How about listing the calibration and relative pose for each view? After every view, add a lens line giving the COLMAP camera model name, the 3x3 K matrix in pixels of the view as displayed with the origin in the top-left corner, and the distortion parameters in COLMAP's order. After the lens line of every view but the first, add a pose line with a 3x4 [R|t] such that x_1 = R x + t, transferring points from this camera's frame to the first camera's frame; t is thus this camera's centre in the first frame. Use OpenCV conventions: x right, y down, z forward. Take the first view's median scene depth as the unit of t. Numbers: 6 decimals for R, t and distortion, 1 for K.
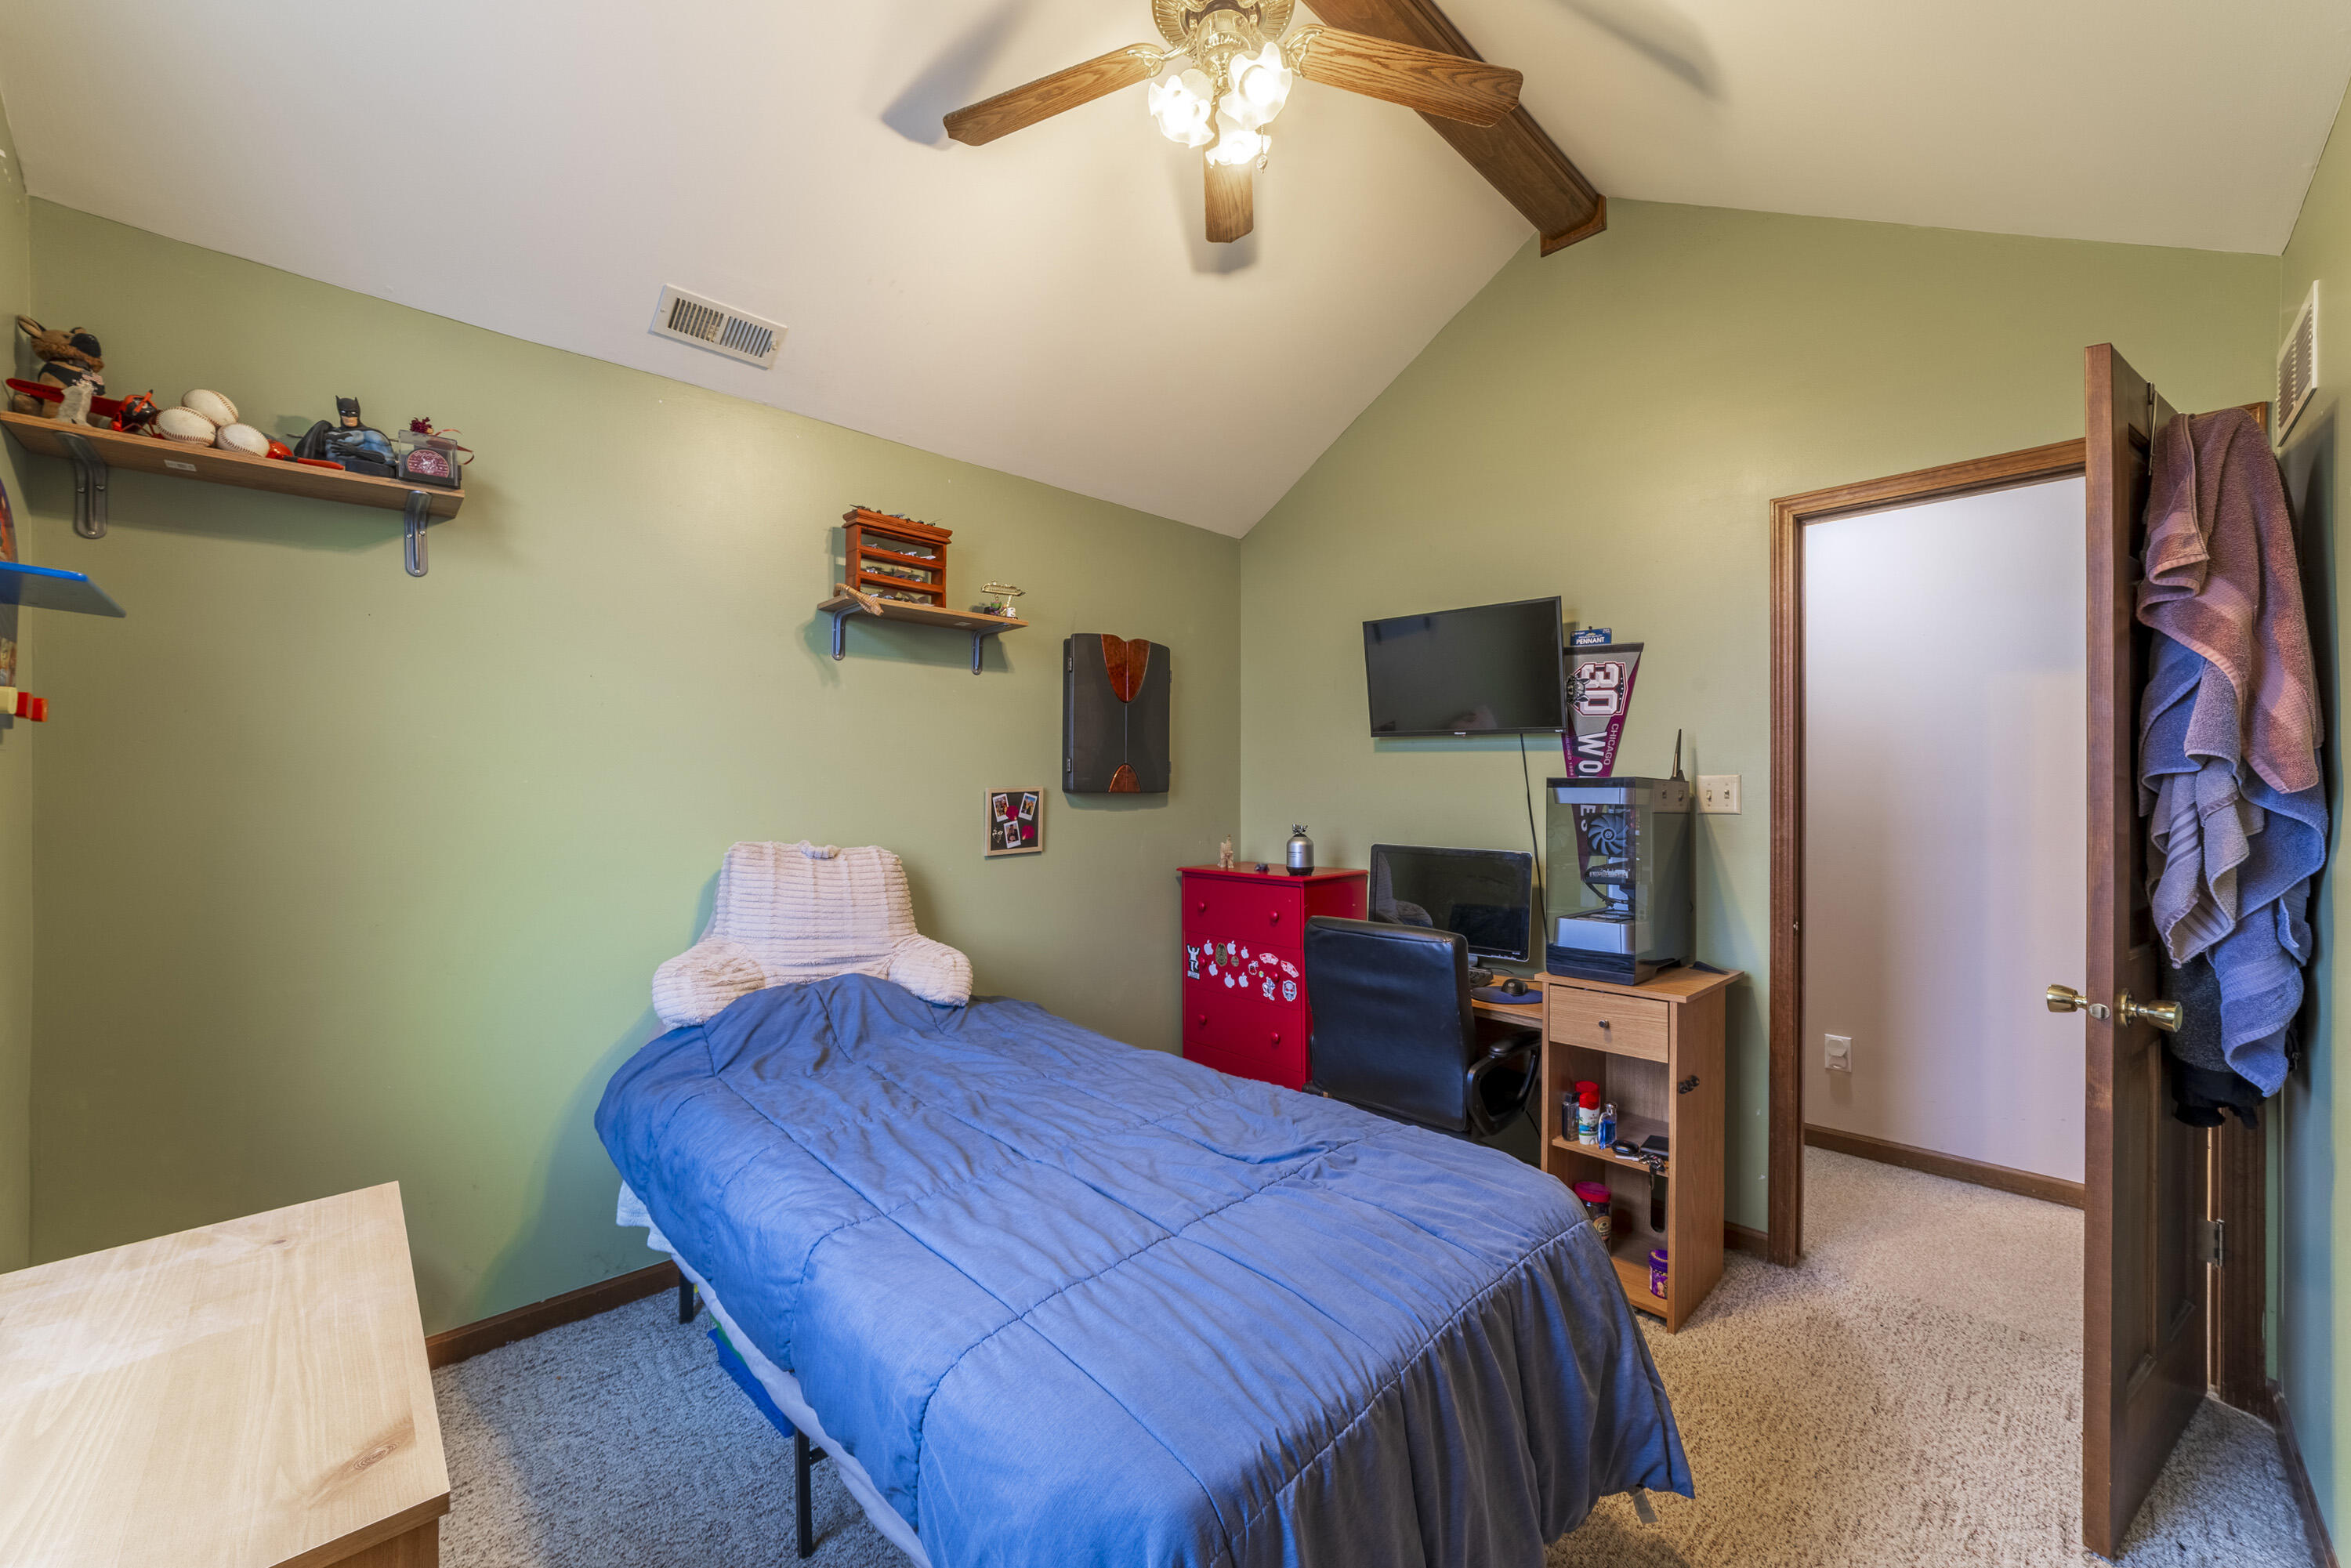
lens RADIAL K [[899.5, 0, 1171.4], [0, 899.5, 784.6], [0, 0, 1]] dist [0.002032, 0.000166]
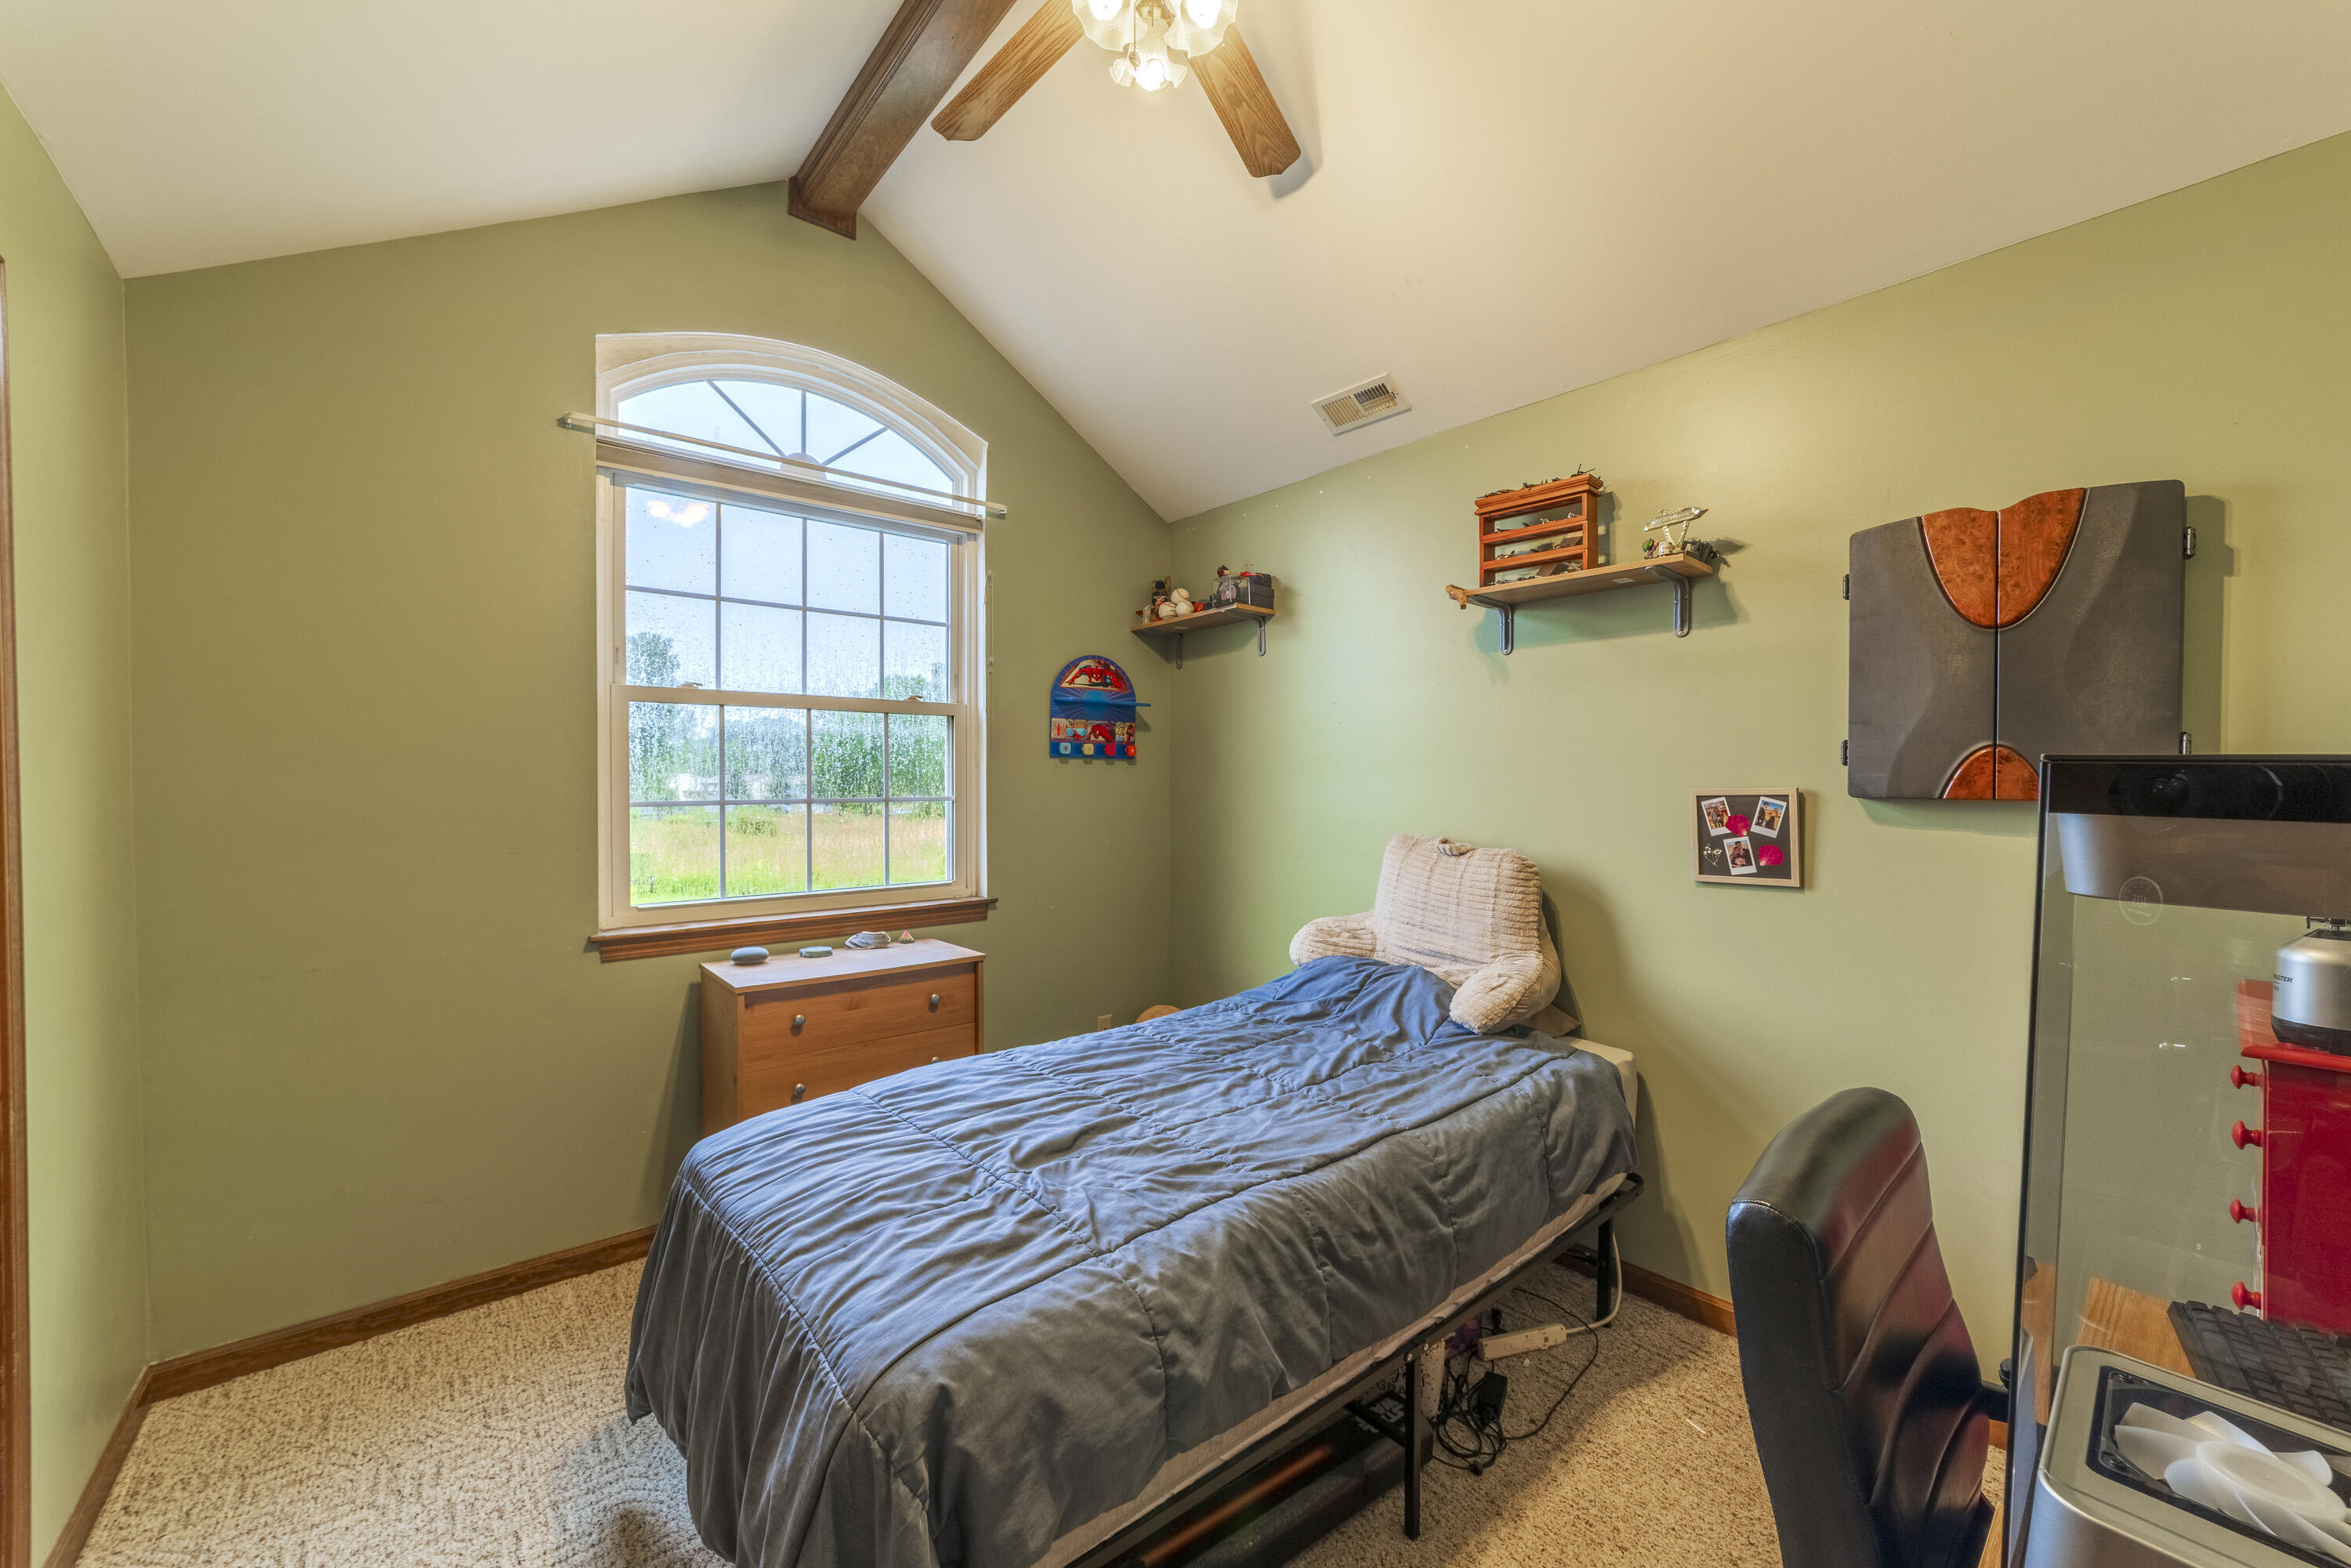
lens RADIAL K [[899.5, 0, 1171.9], [0, 899.5, 787.7], [0, 0, 1]] dist [0.002032, 0.000166]
pose [[-0.048076, 0.013812, -0.998748, 0.541389], [0.005043, 0.999895, 0.013585, -0.008867], [0.998831, -0.004384, -0.048141, 0.602598]]
